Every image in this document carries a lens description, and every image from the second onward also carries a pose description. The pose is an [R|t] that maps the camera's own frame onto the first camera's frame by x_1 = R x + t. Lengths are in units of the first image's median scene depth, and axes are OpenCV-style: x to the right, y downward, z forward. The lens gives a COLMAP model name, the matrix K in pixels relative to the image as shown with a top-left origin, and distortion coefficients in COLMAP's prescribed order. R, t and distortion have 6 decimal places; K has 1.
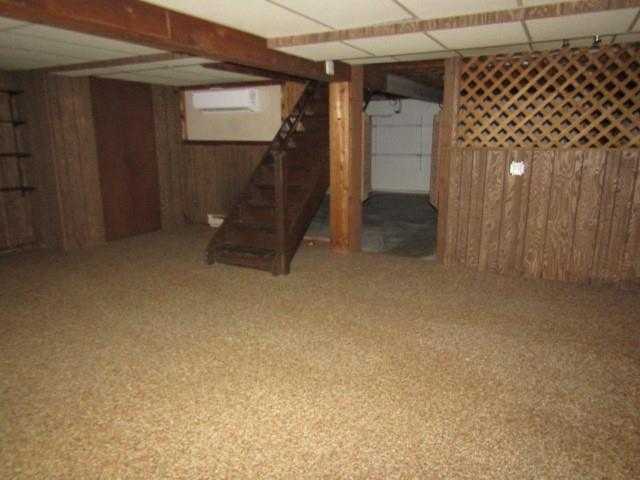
lens RADIAL K [[459.9, 0, 317.7], [0, 459.9, 239.2], [0, 0, 1]] dist [-0.001509, 0.002072]
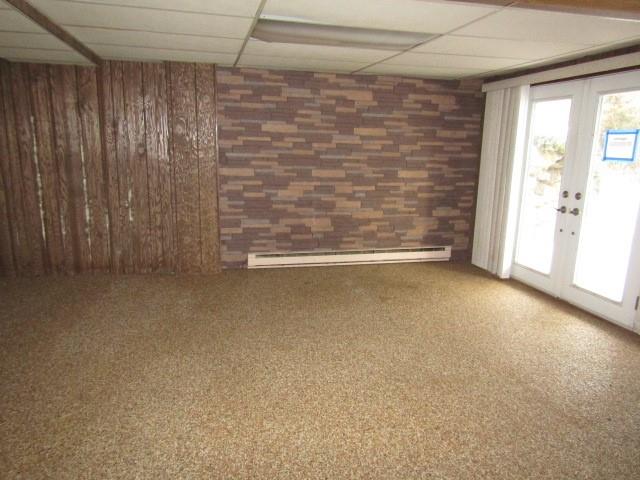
lens RADIAL K [[459.9, 0, 317.7], [0, 459.9, 239.2], [0, 0, 1]] dist [-0.001509, 0.002072]
pose [[-0.673670, -0.167283, 0.719850, -1.008150], [0.138584, 0.928172, 0.345386, -0.378246], [-0.725922, 0.332436, -0.602099, 1.640843]]
